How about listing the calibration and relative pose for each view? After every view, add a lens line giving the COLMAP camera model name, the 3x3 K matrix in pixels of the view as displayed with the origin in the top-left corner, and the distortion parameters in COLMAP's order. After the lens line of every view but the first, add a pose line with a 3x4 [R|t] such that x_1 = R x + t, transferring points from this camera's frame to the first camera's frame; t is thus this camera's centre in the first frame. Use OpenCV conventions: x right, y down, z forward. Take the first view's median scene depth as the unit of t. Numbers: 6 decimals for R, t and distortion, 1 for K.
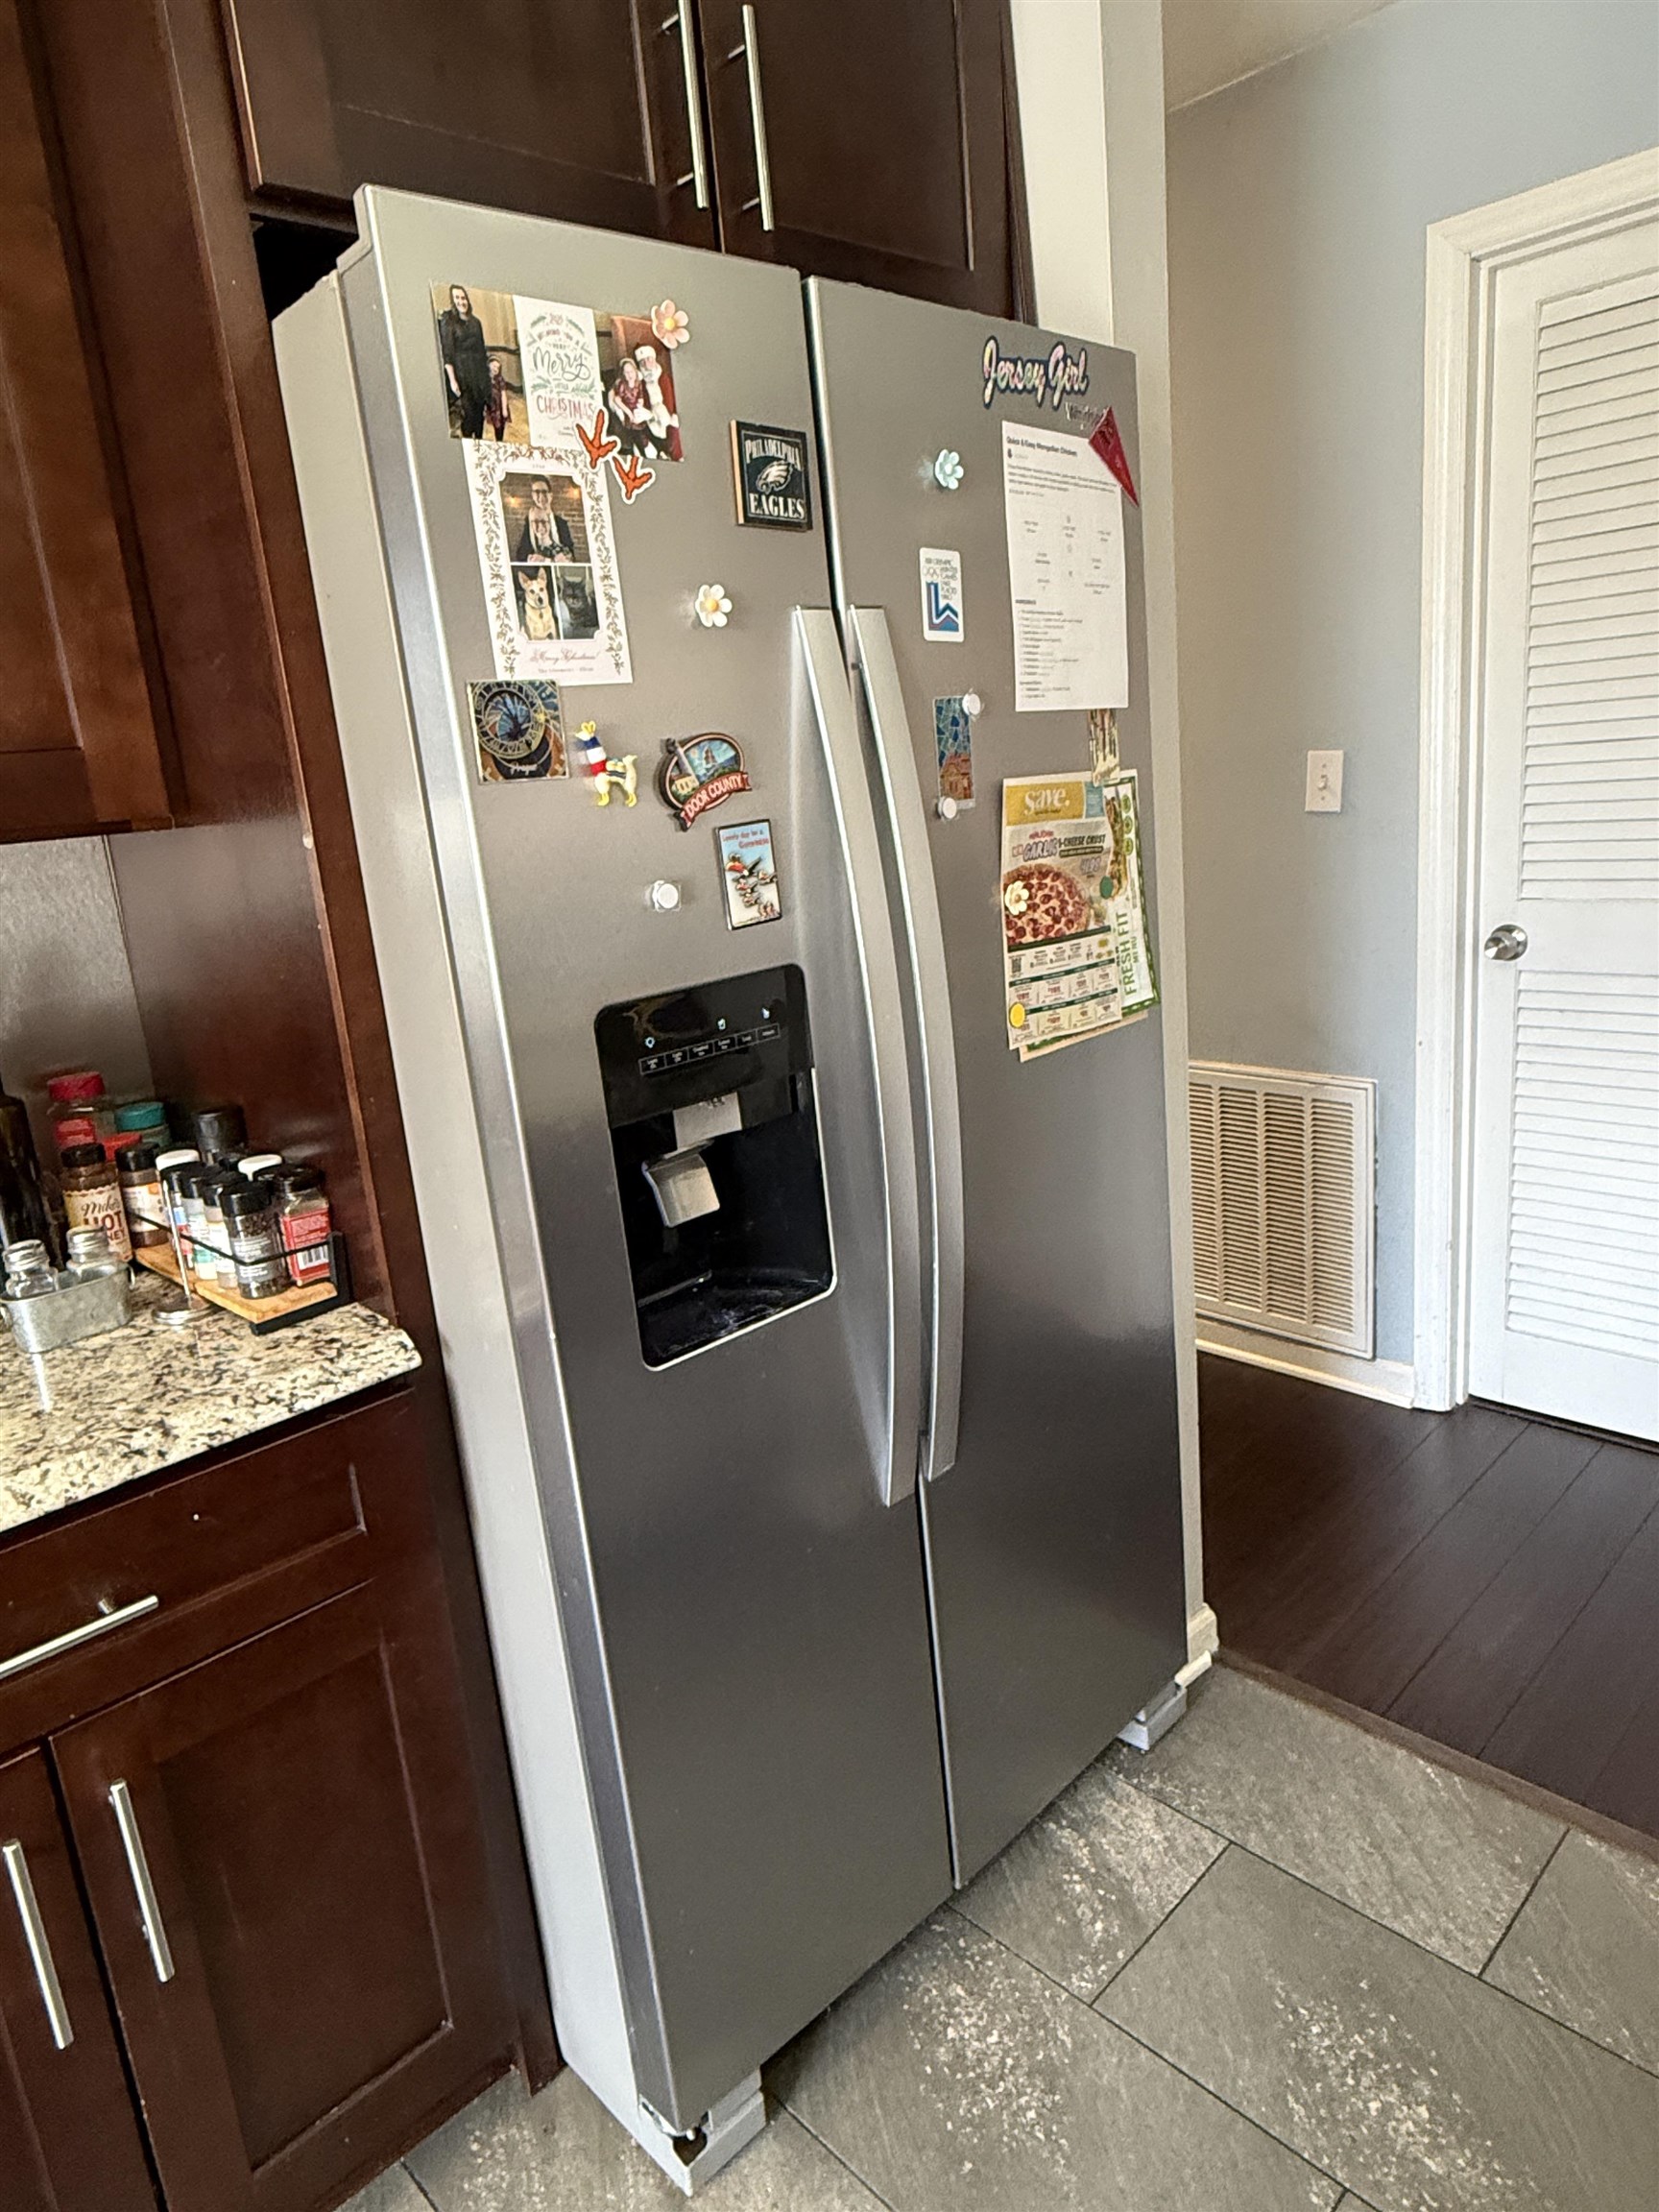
lens RADIAL K [[1355.0, 0, 829.5], [0, 1355.0, 1106.0], [0, 0, 1]] dist [-0.000312, 0.000678]
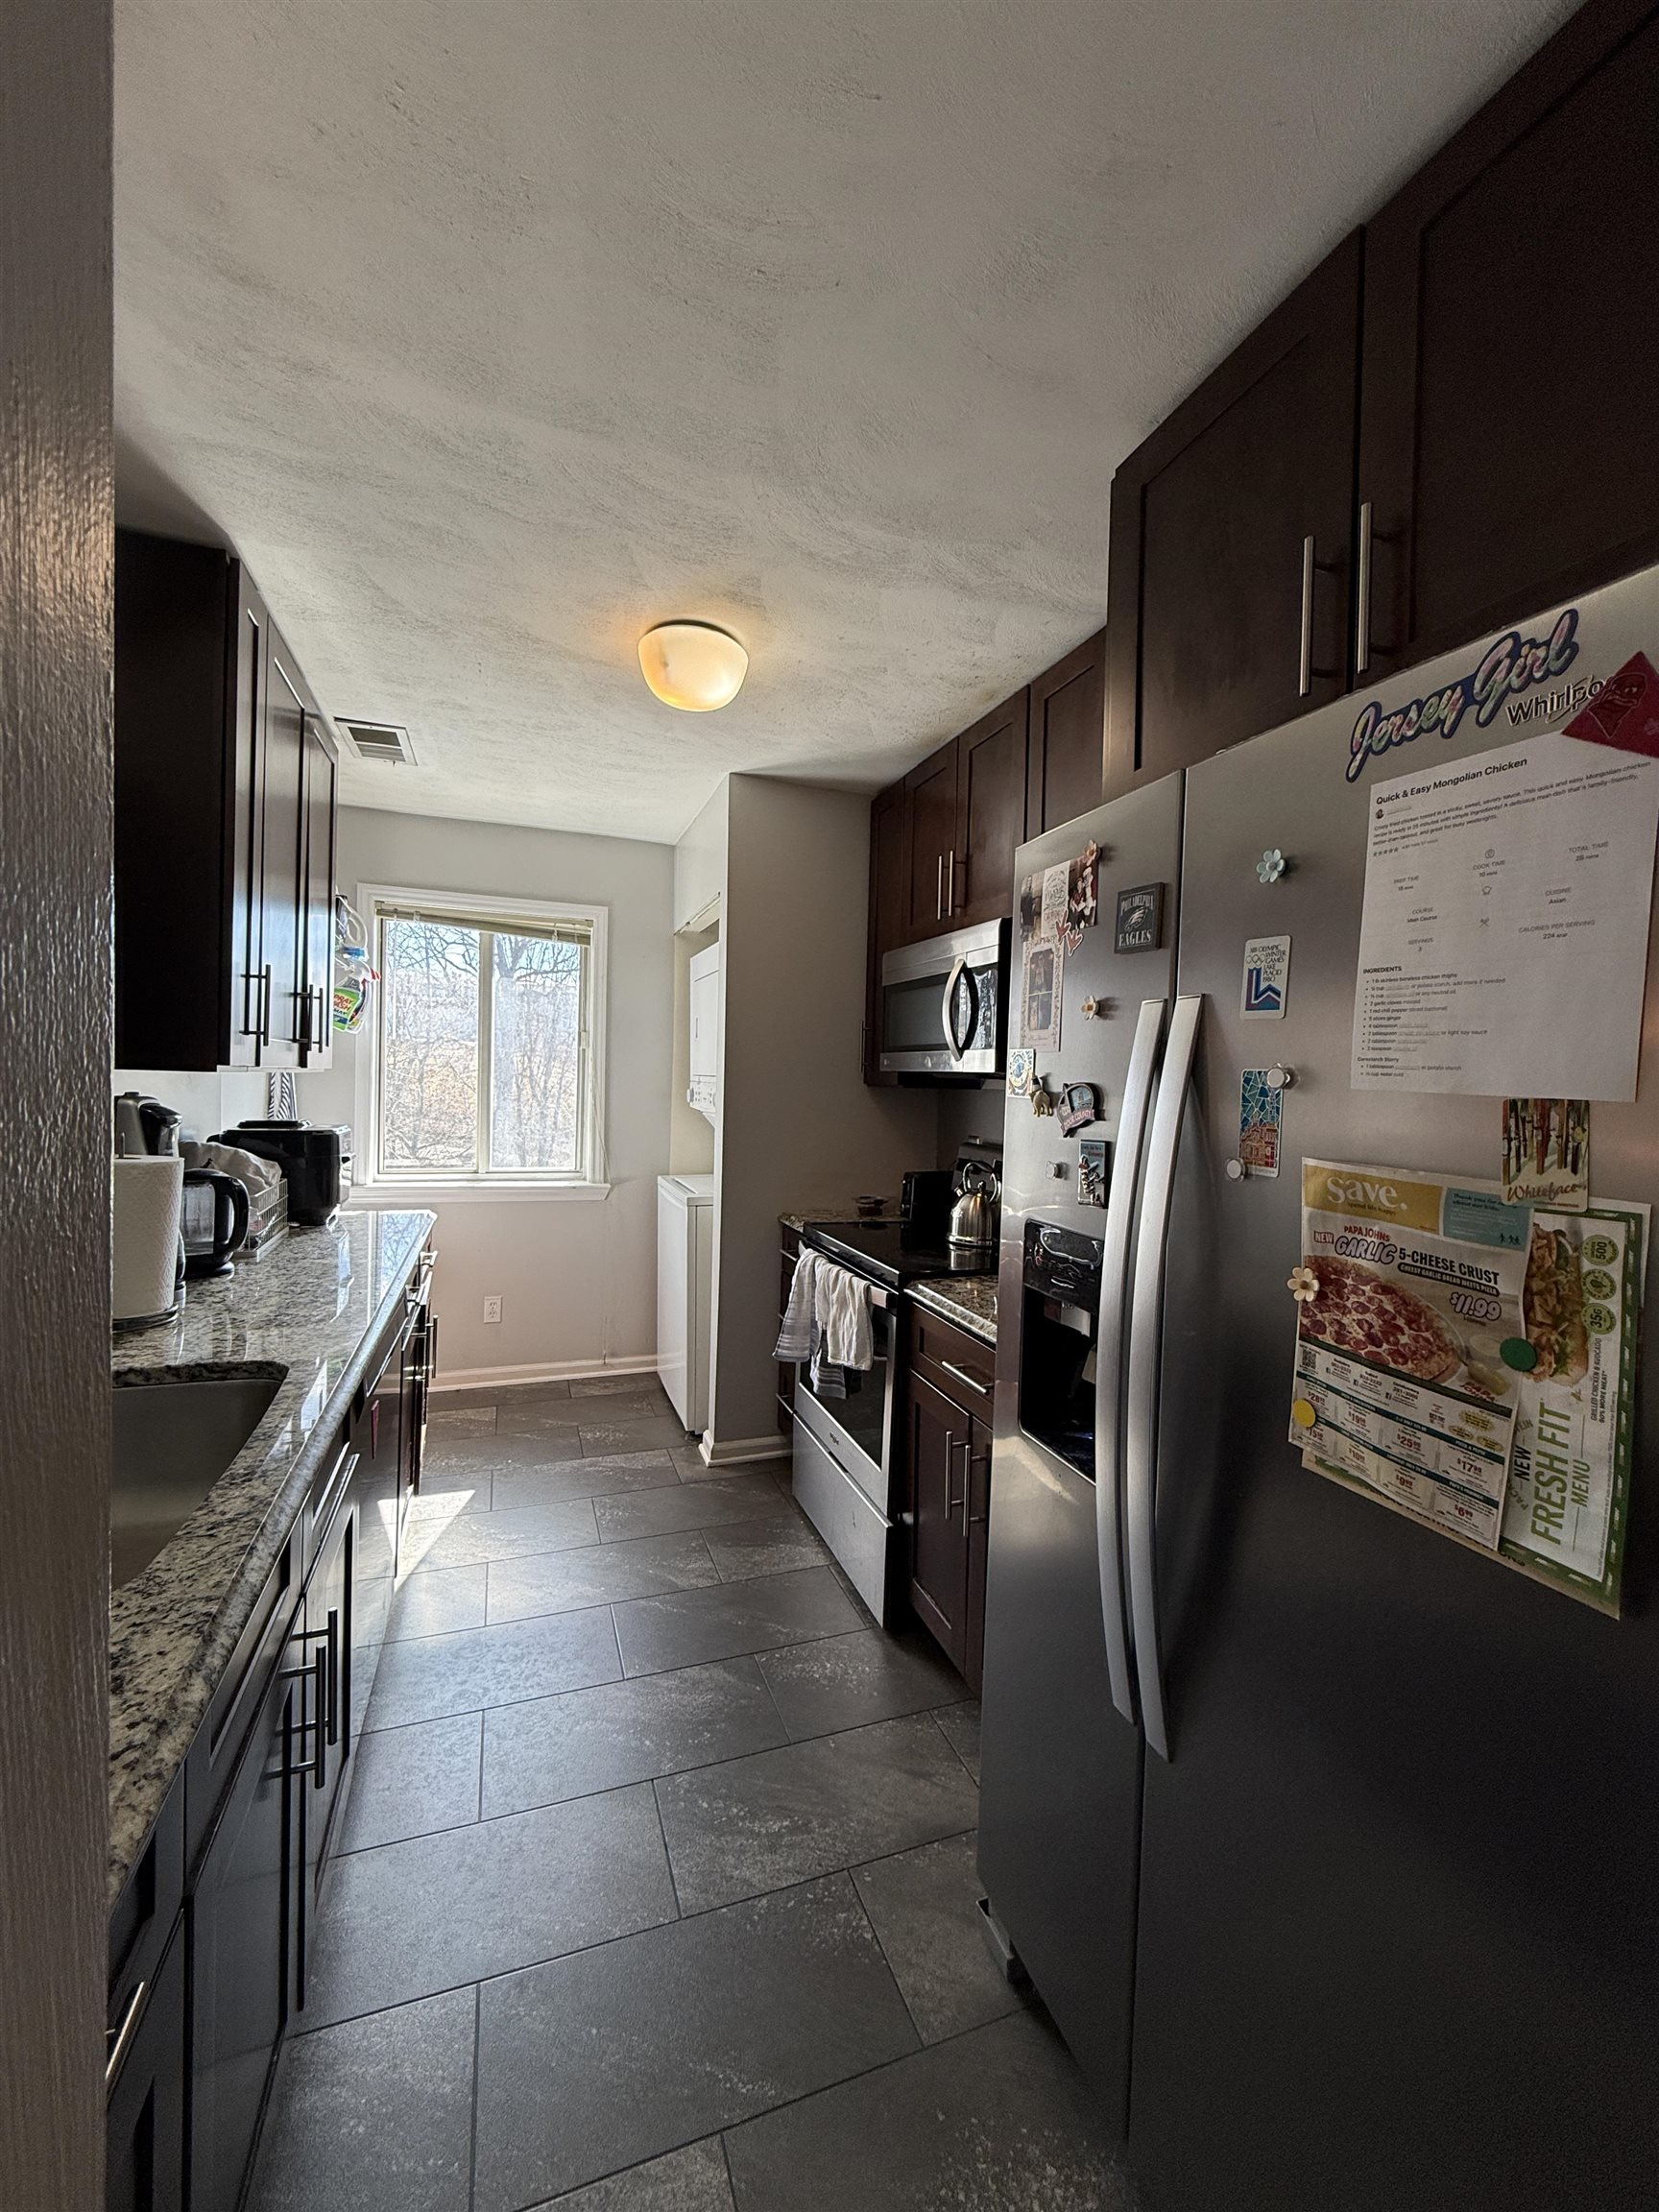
lens RADIAL K [[882.2, 0, 831.7], [0, 882.2, 1106.3], [0, 0, 1]] dist [0.000743, 0.000336]
pose [[-0.406990, 0.111921, -0.906550, 0.819698], [-0.214243, 0.953084, 0.213849, -0.337516], [0.887952, 0.281256, -0.363917, 0.926931]]
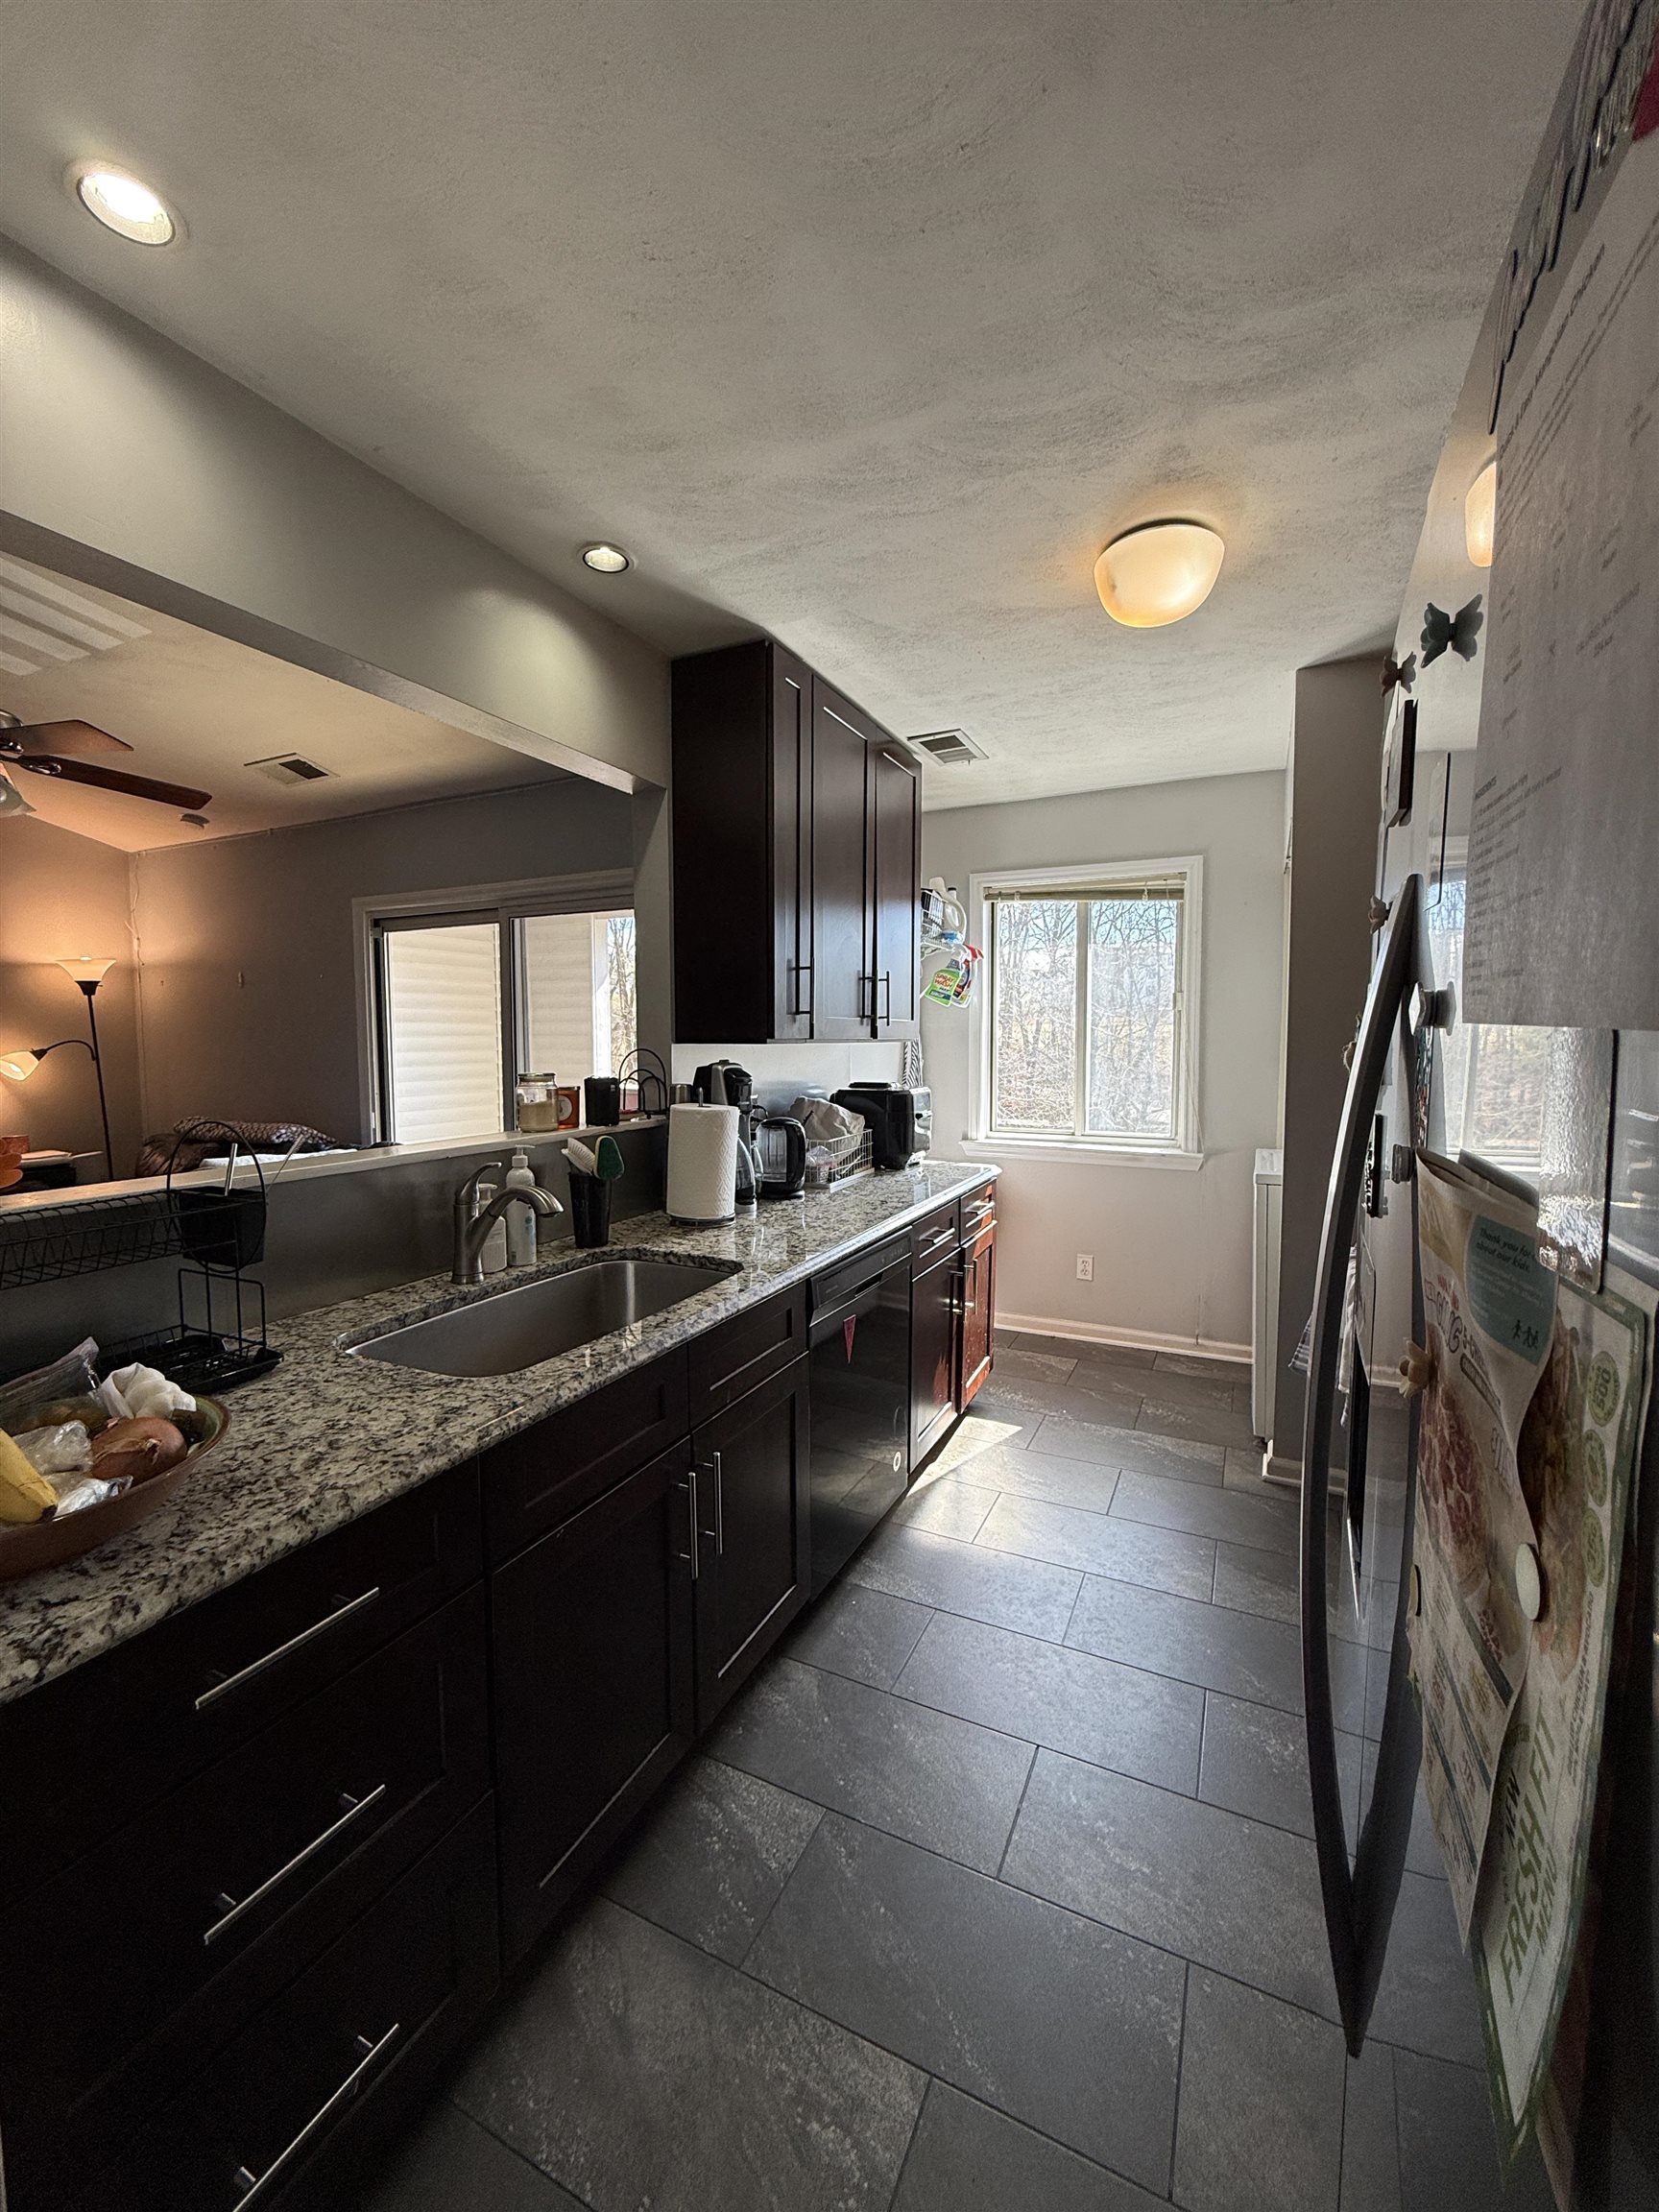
lens RADIAL K [[882.2, 0, 831.7], [0, 882.2, 1106.3], [0, 0, 1]] dist [0.000743, 0.000336]
pose [[-0.936394, 0.125134, -0.327884, 0.464943], [0.007526, 0.941218, 0.337715, -0.376939], [0.350870, 0.313766, -0.882293, 1.226639]]
